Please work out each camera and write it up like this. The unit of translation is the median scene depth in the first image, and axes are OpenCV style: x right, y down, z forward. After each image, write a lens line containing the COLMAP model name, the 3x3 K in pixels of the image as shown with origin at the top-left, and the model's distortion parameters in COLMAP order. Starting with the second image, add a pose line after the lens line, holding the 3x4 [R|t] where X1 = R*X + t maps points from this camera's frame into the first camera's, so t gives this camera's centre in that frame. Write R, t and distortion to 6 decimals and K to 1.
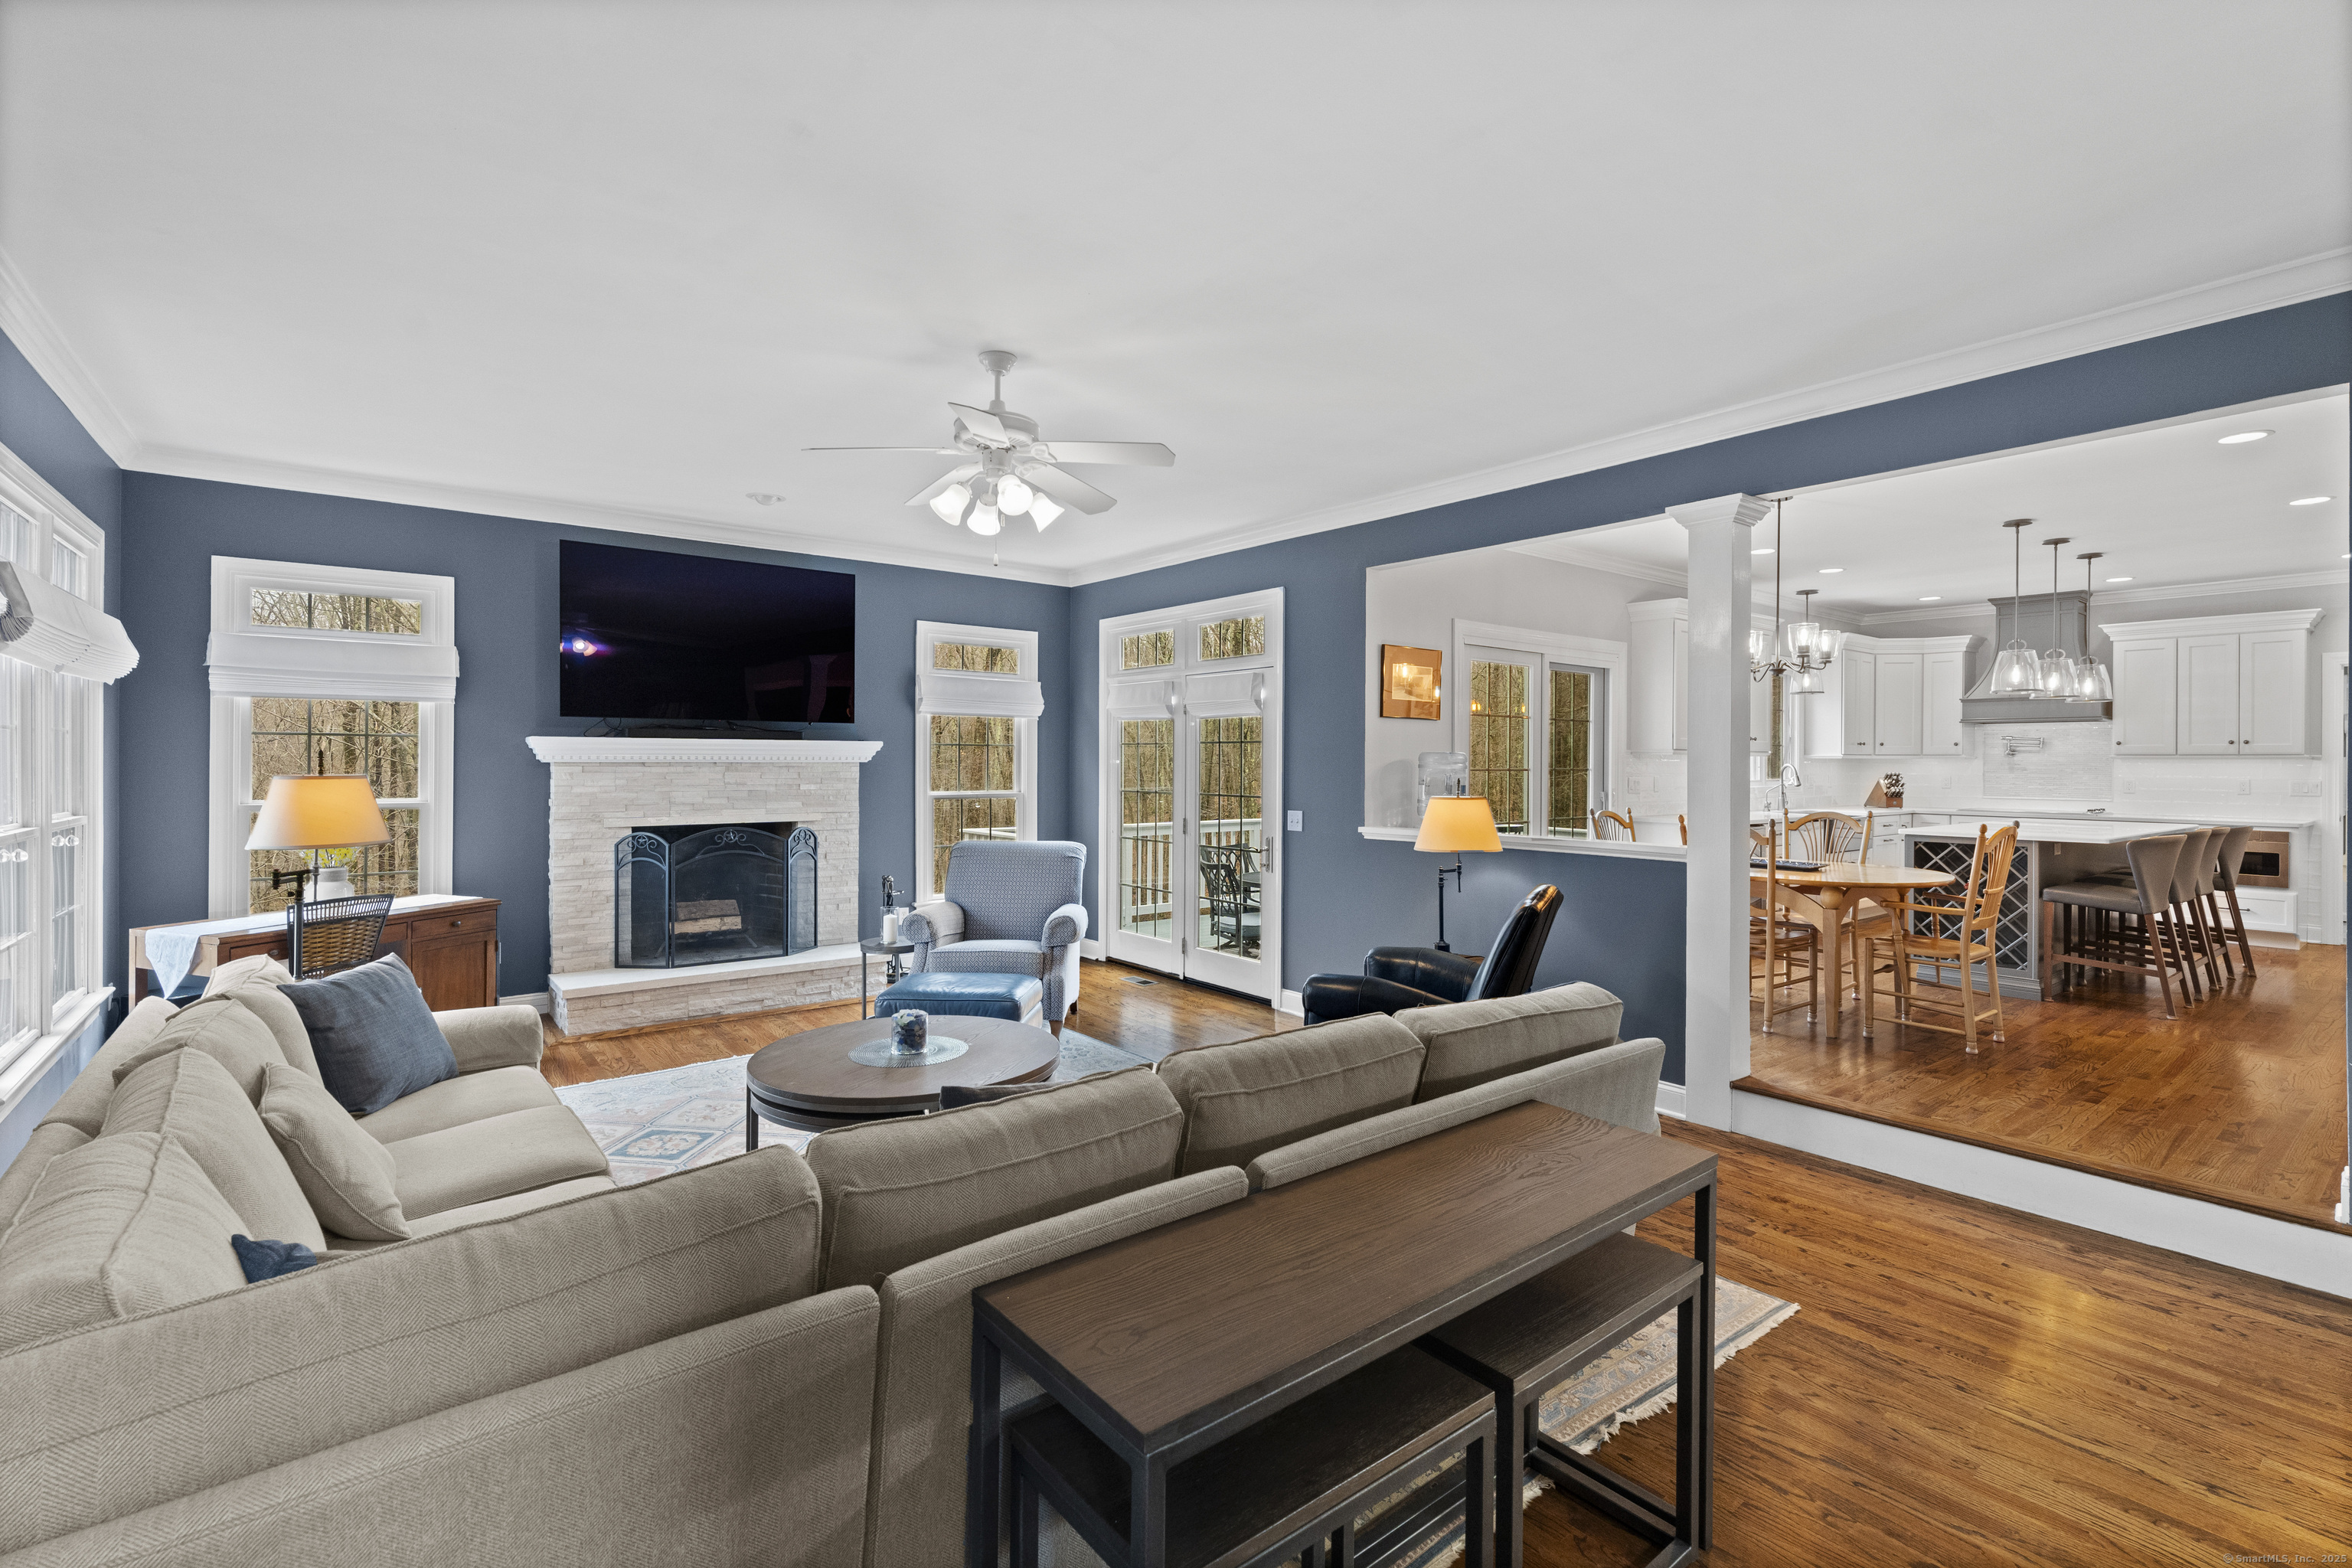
lens RADIAL K [[1055.0, 0, 1170.4], [0, 1055.0, 760.5], [0, 0, 1]] dist [0.000549, -0.001212]
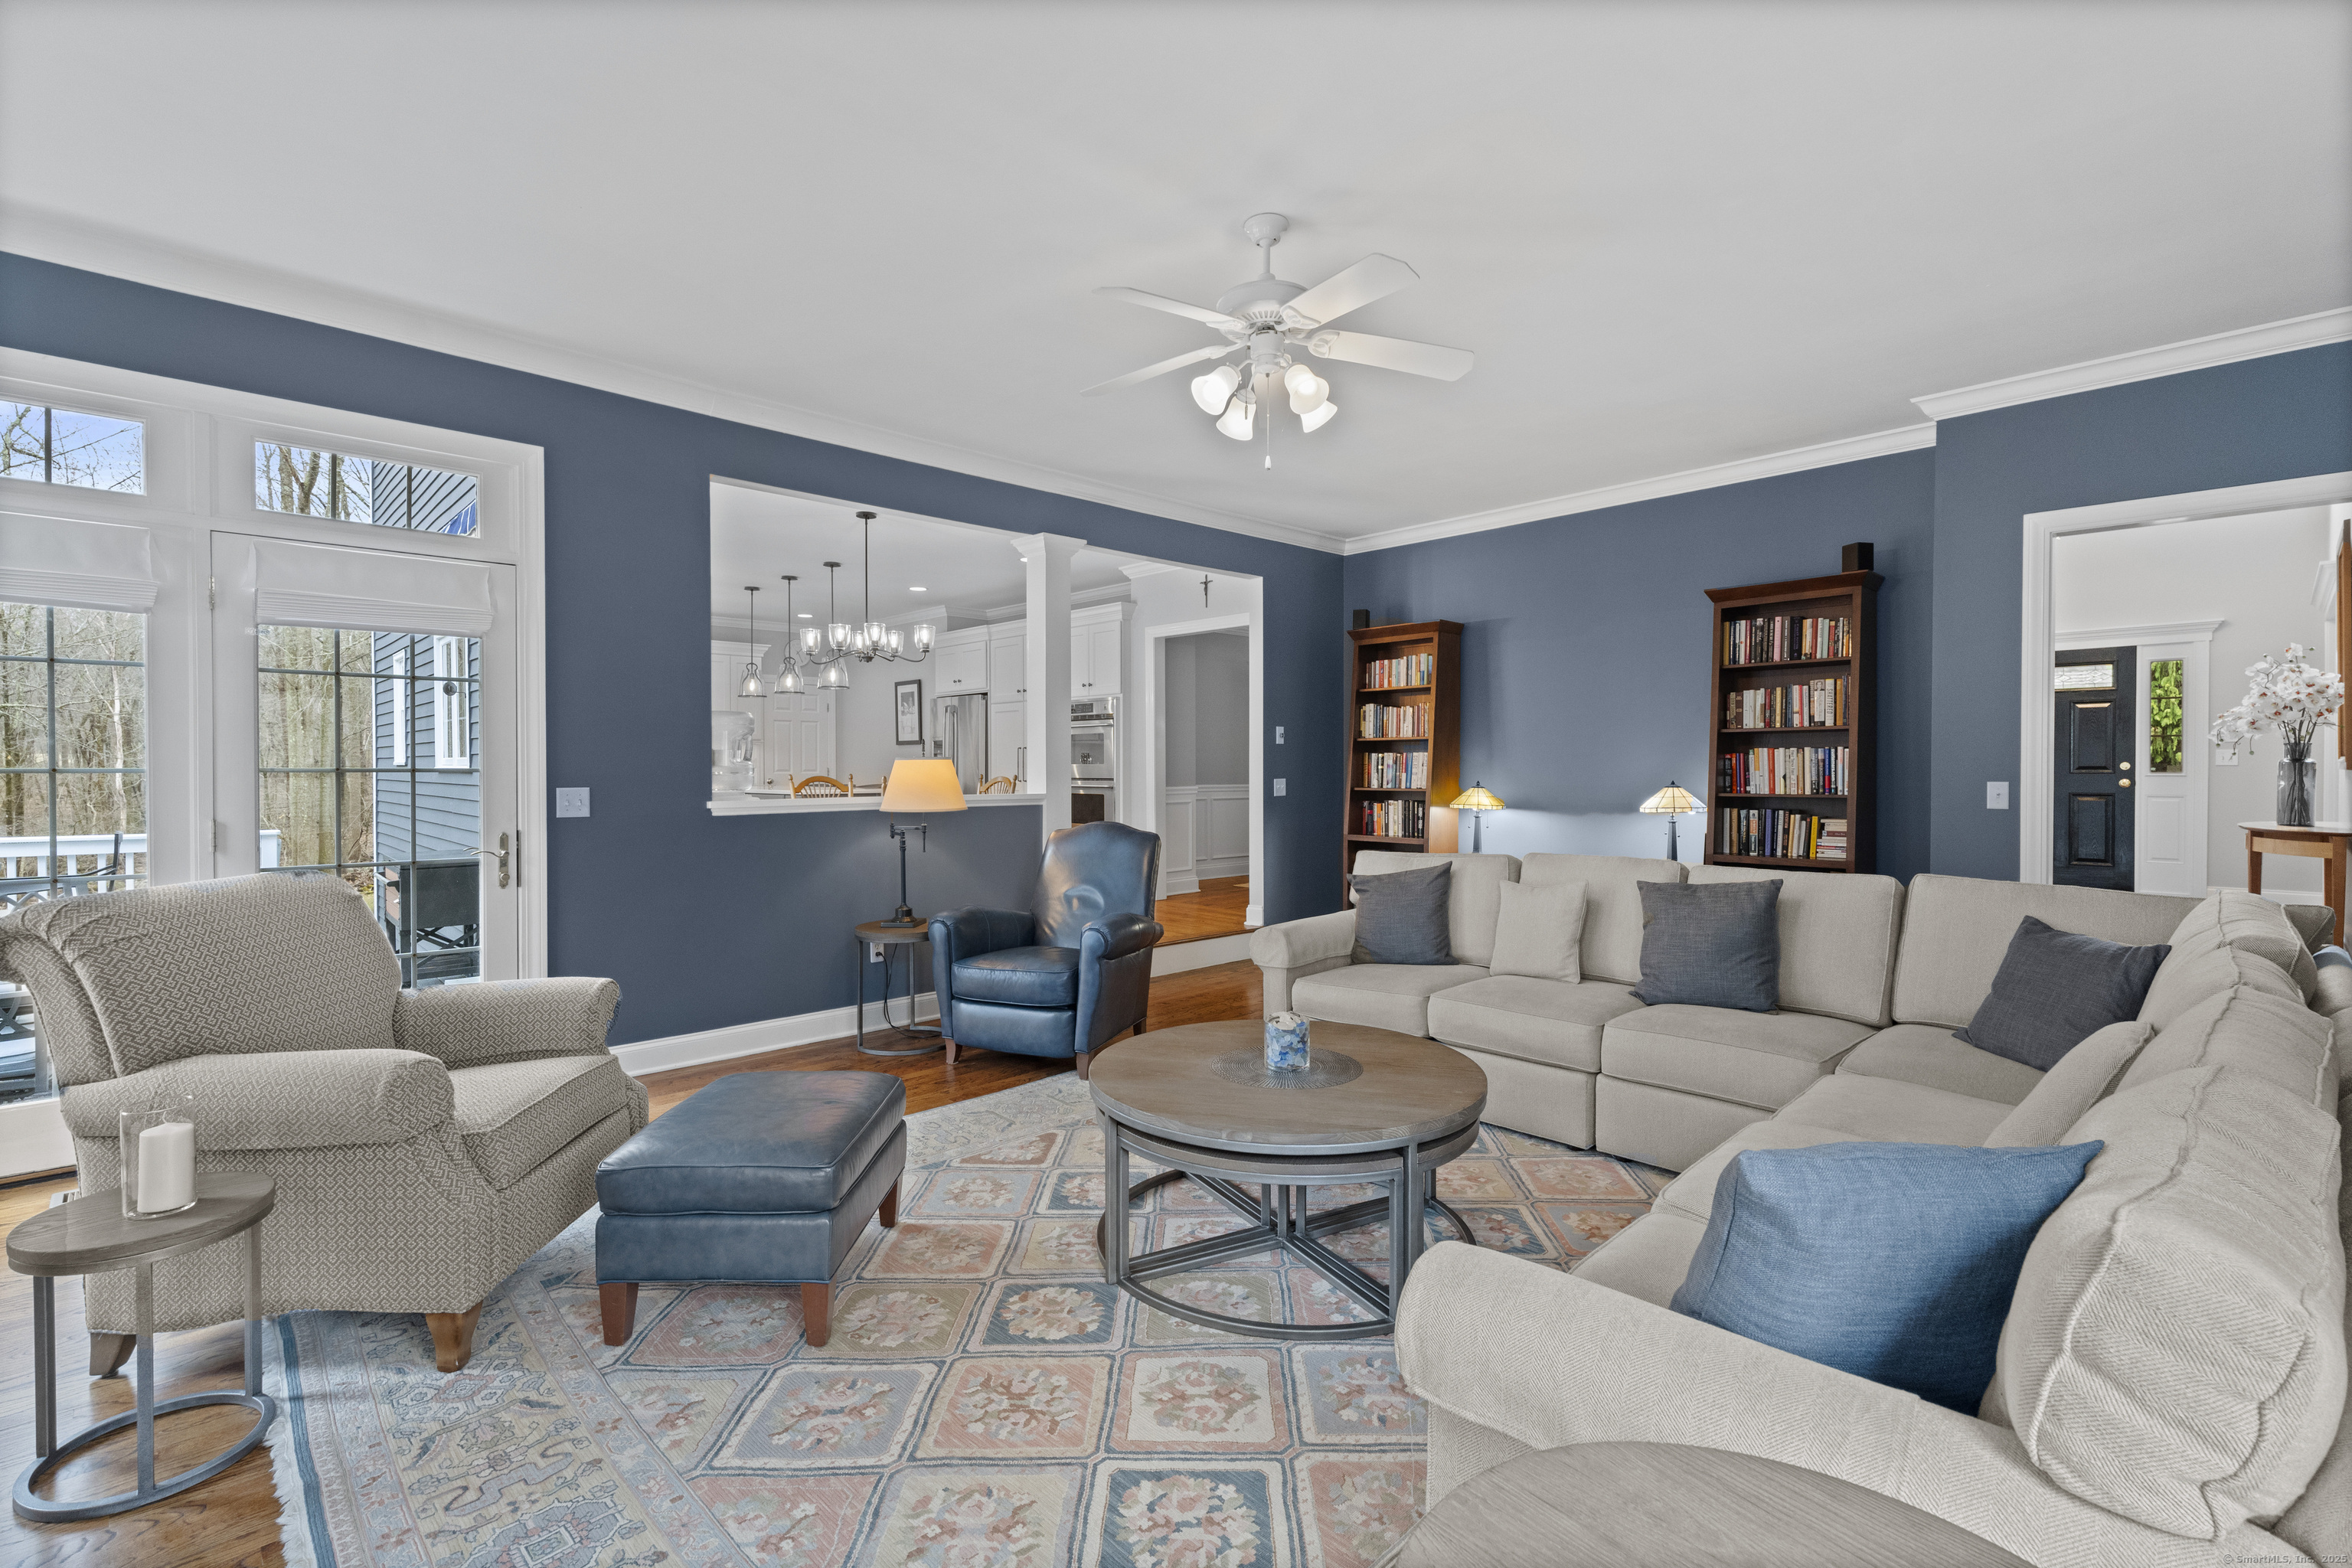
lens RADIAL K [[1055.0, 0, 1170.4], [0, 1055.0, 760.5], [0, 0, 1]] dist [0.000549, -0.001212]
pose [[-0.102796, 0.001745, 0.994701, -0.611282], [-0.003711, 0.999991, -0.002138, 0.031038], [-0.994695, -0.003911, -0.102789, 0.701733]]
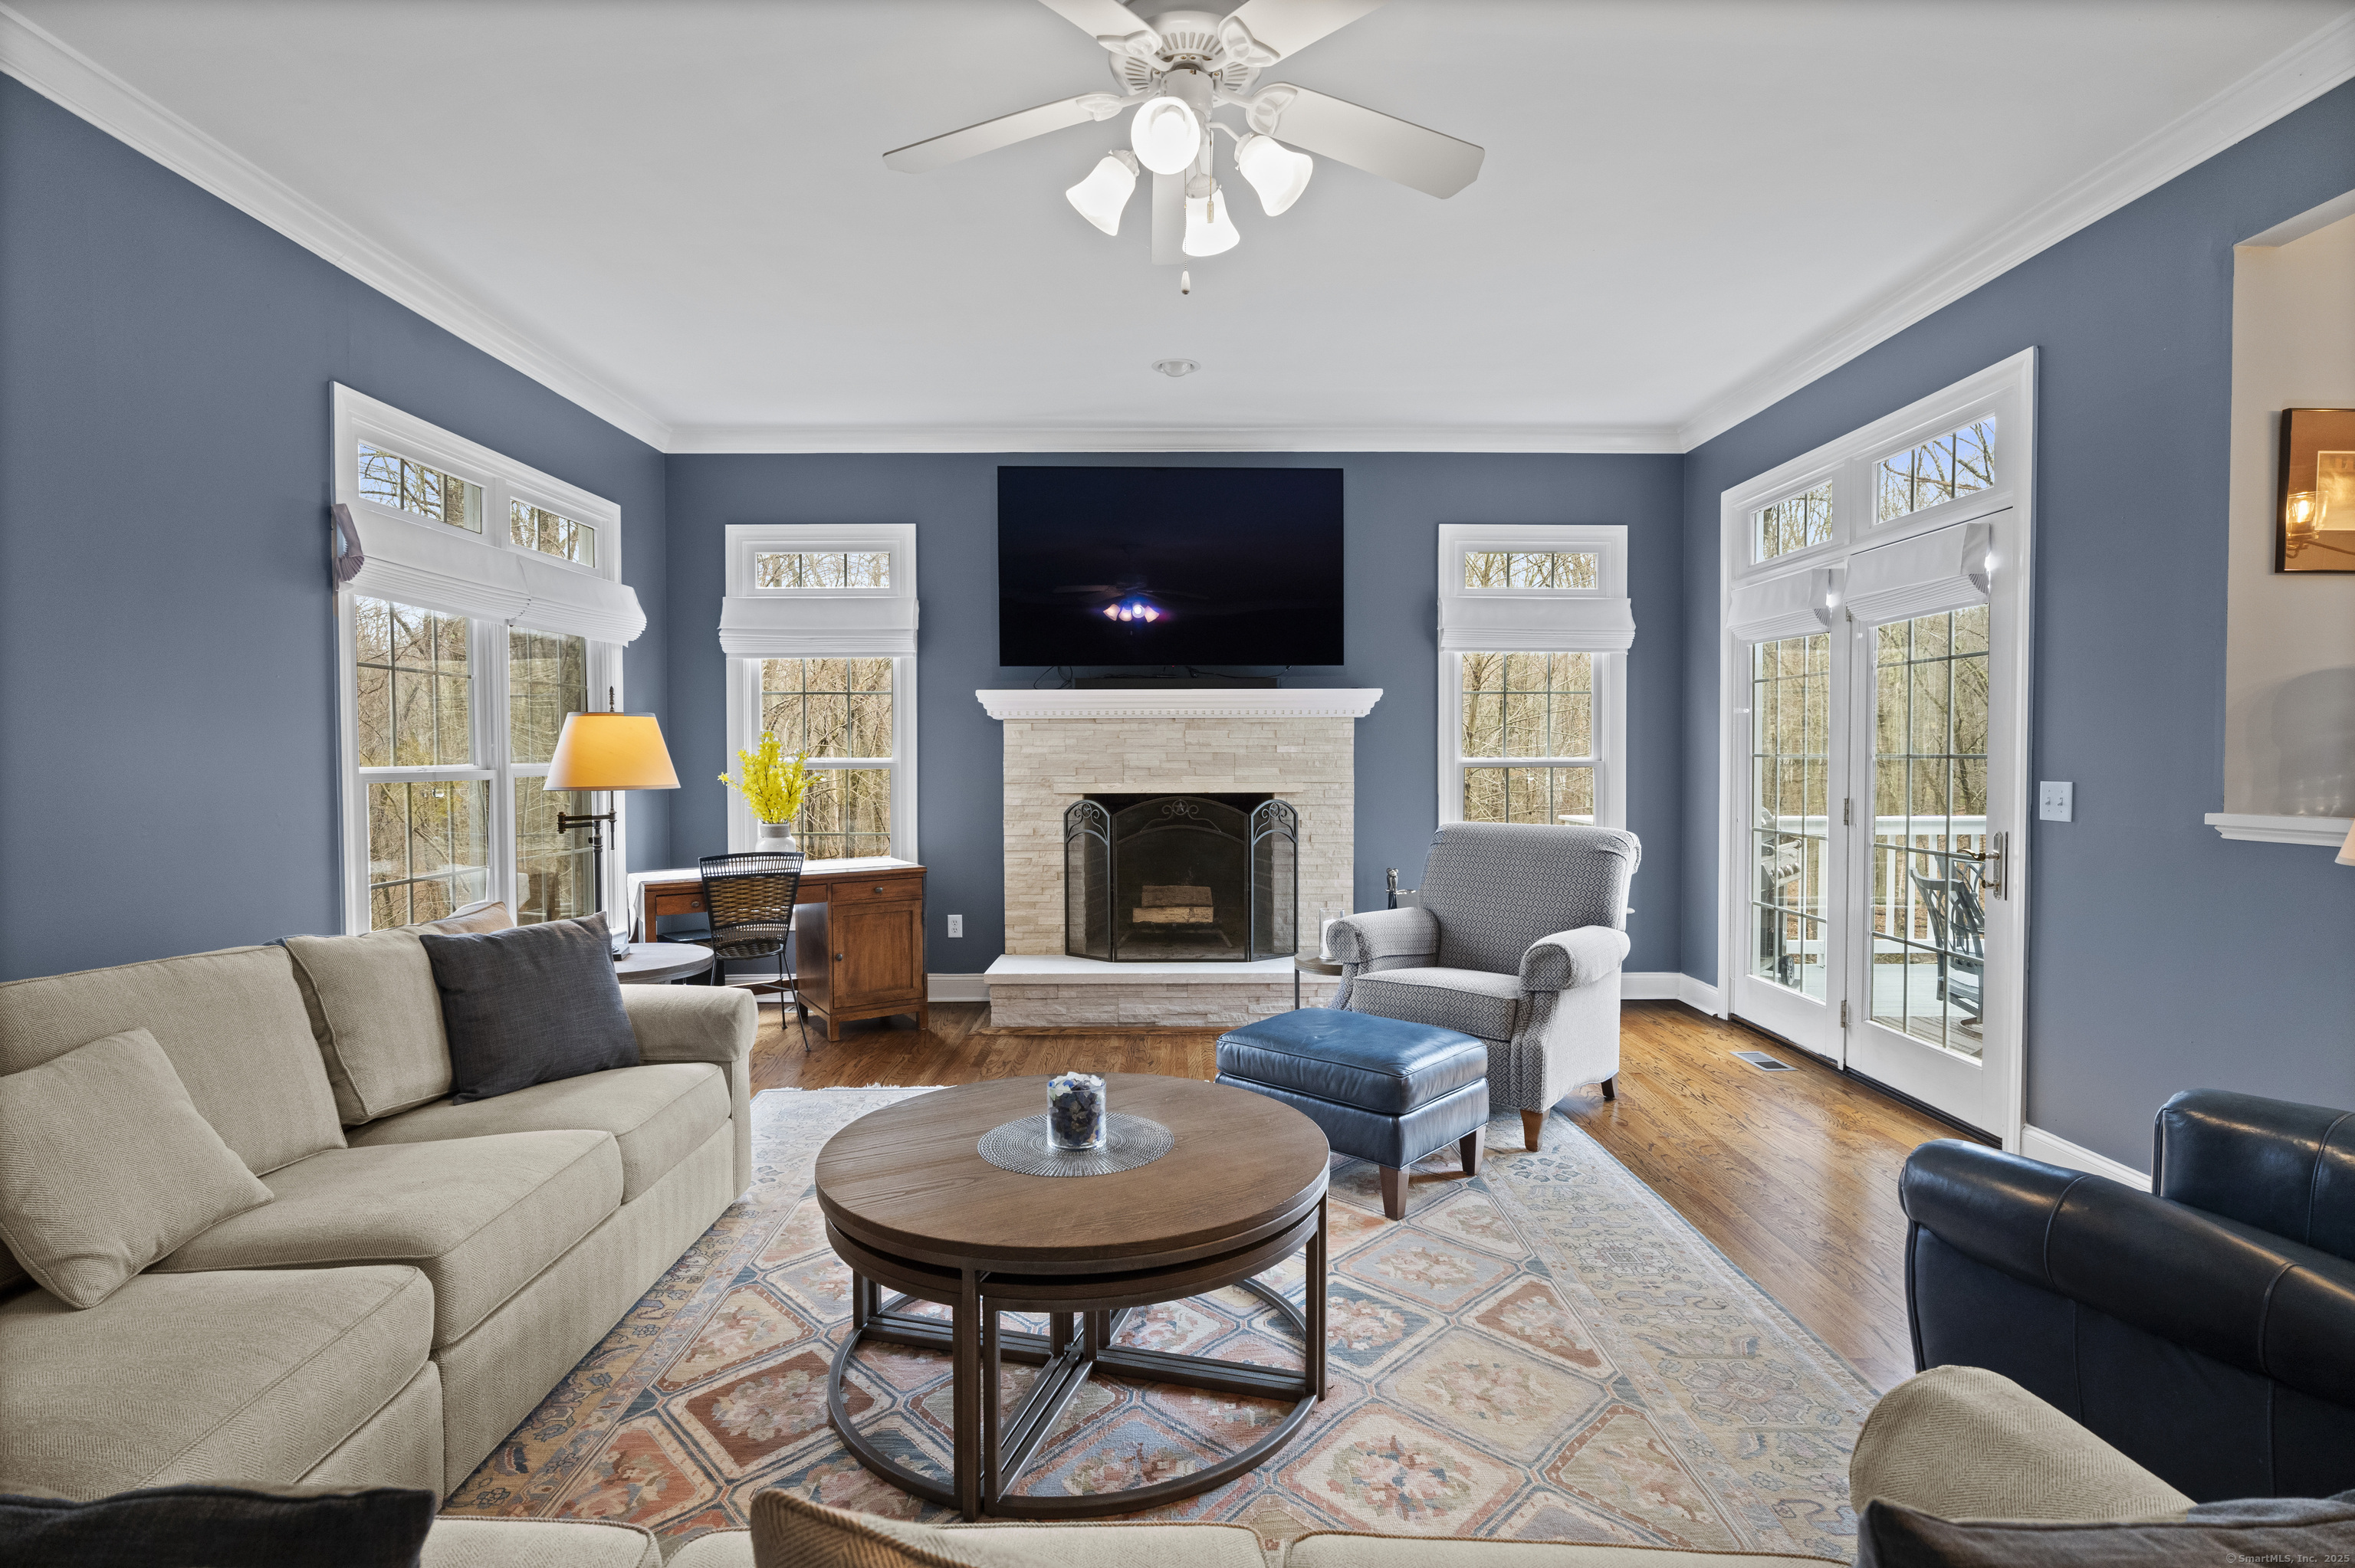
lens RADIAL K [[1133.2, 0, 1176.6], [0, 1133.2, 778.3], [0, 0, 1]] dist [-0.017513, 0.009547]
pose [[0.794220, 0.006593, -0.607595, 0.113523], [0.006358, 0.999796, 0.019159, 0.033569], [0.607597, -0.019079, 0.794016, 0.316074]]
